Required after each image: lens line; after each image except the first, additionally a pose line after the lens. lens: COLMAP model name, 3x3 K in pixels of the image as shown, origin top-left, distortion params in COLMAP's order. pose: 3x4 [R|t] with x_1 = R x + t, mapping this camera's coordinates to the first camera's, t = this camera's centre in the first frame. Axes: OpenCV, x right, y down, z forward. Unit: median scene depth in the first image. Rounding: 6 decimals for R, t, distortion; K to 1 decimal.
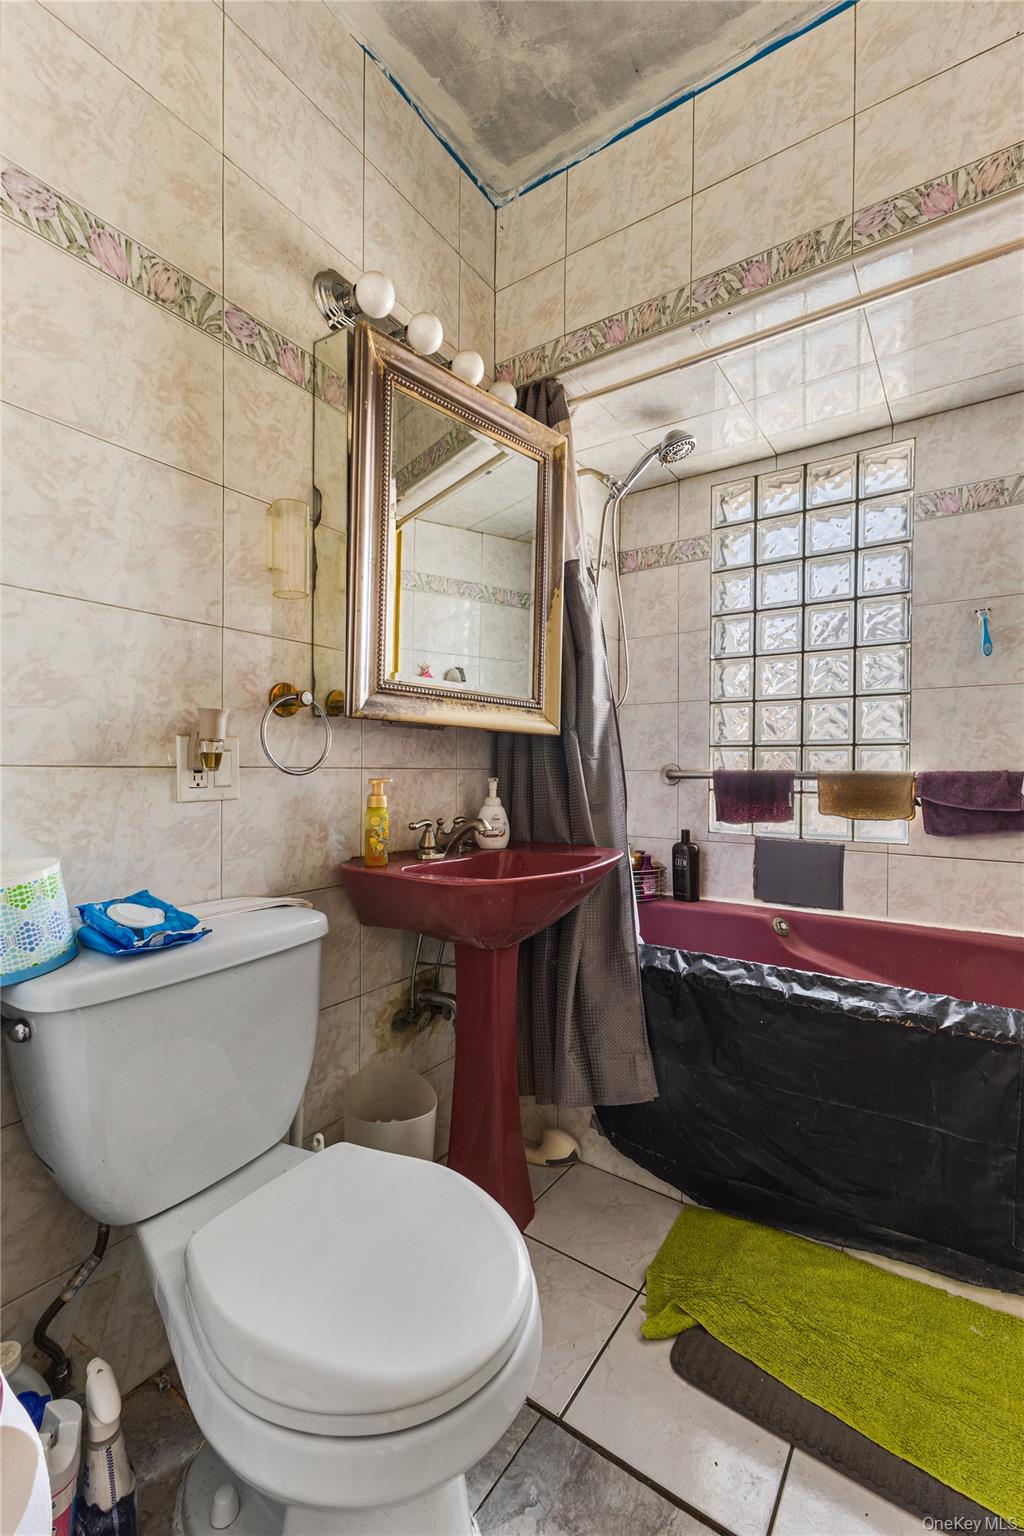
lens RADIAL K [[673.6, 0, 510.6], [0, 673.6, 774.9], [0, 0, 1]] dist [0.023207, -0.005720]
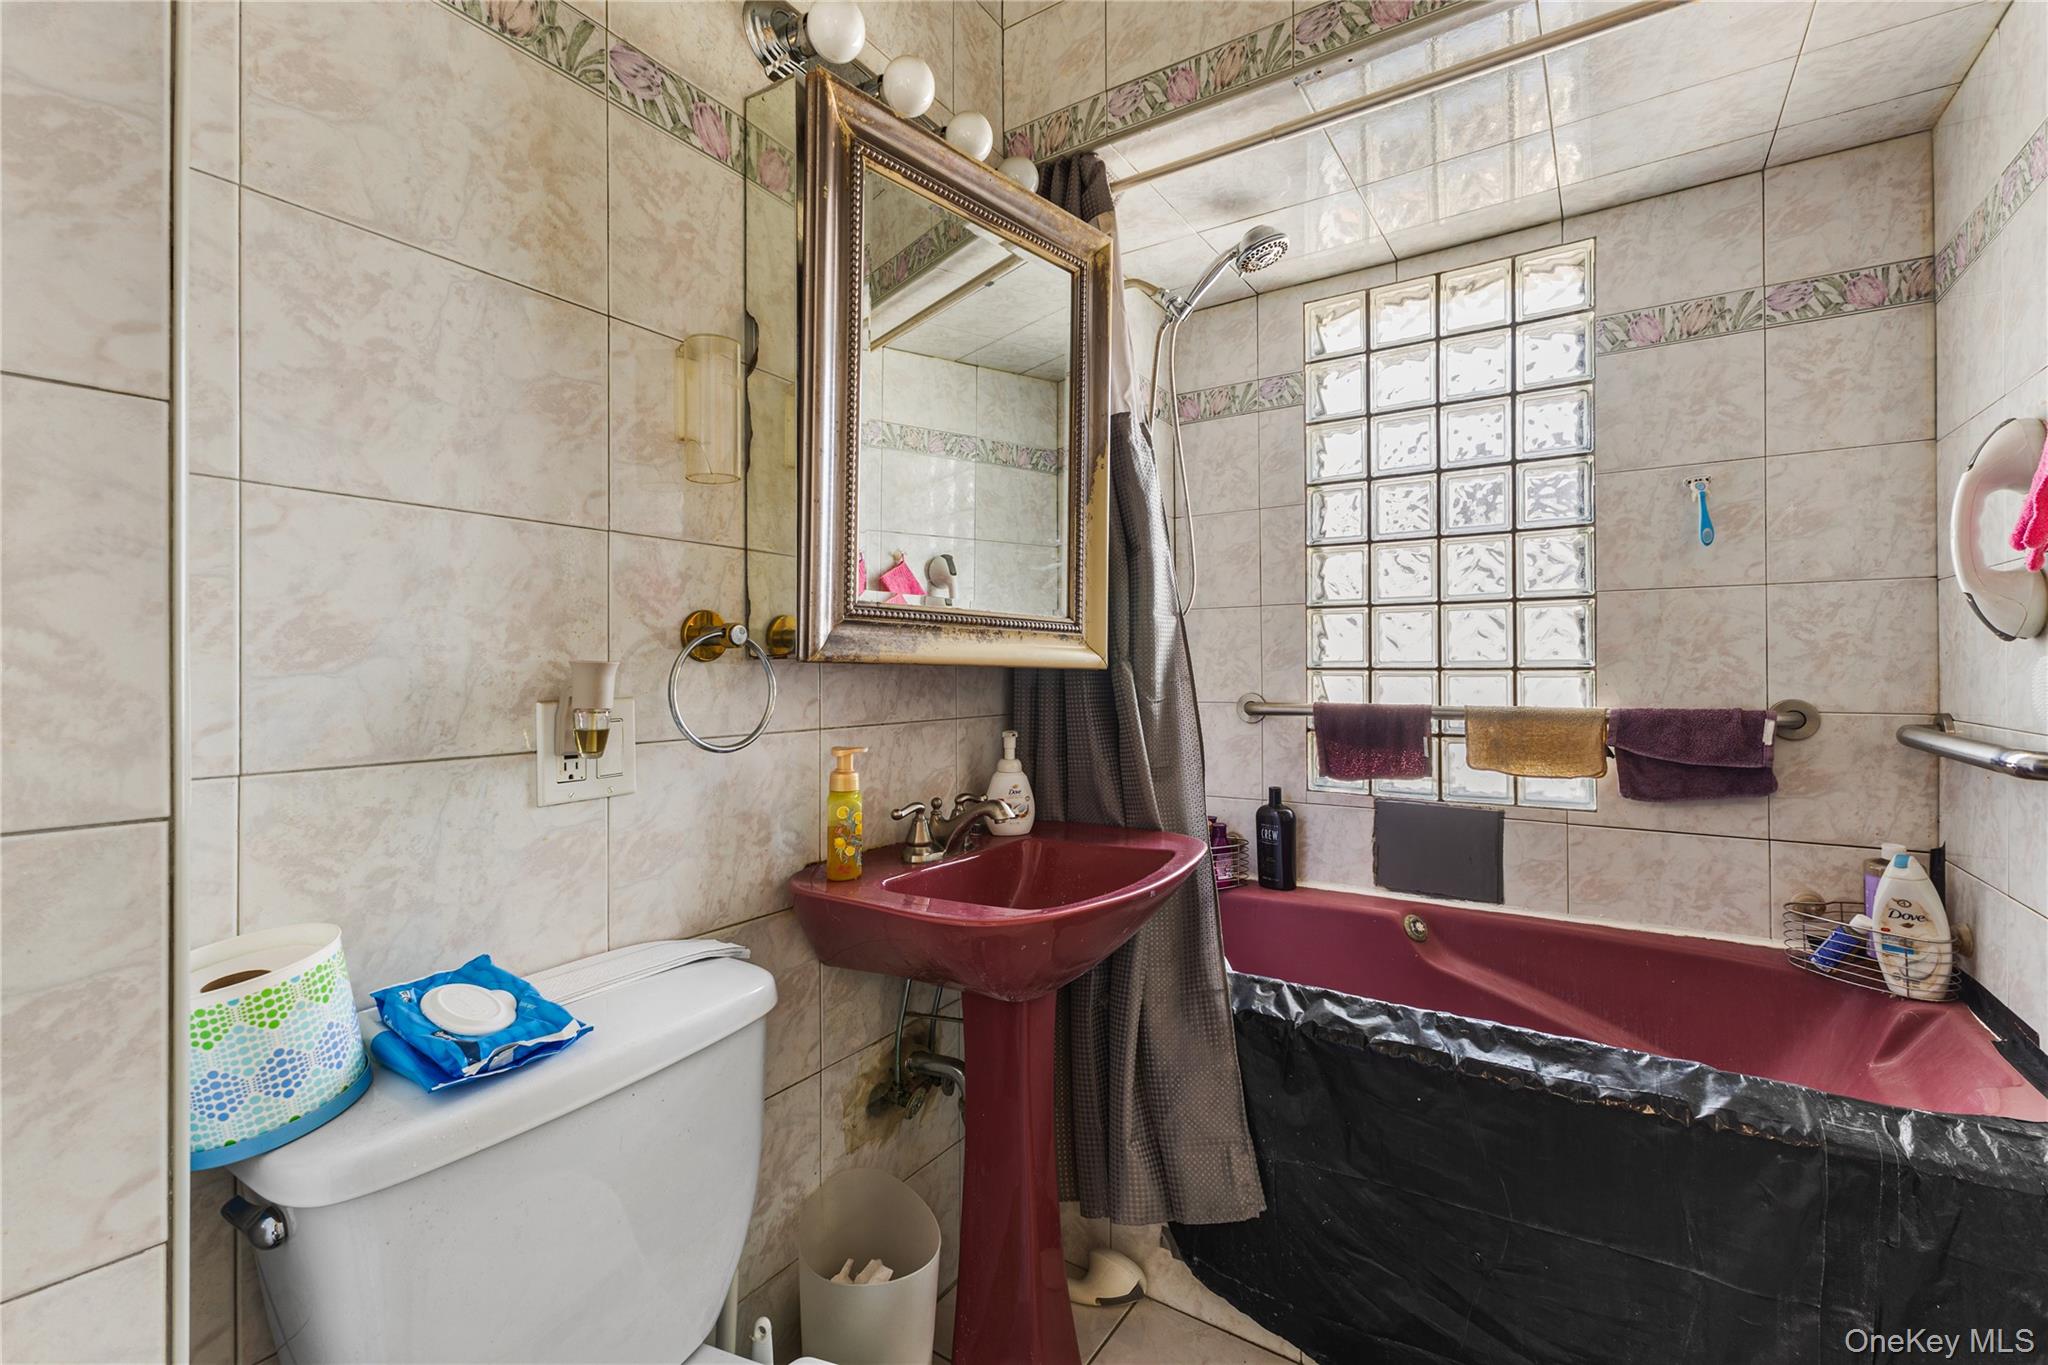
lens RADIAL K [[898.1, 0, 1024.1], [0, 898.1, 663.8], [0, 0, 1]] dist [0.023207, -0.005720]
pose [[0.999566, -0.011239, 0.027228, -0.041561], [0.011569, 0.999861, -0.011979, -0.061346], [-0.027090, 0.012289, 0.999557, 0.100287]]
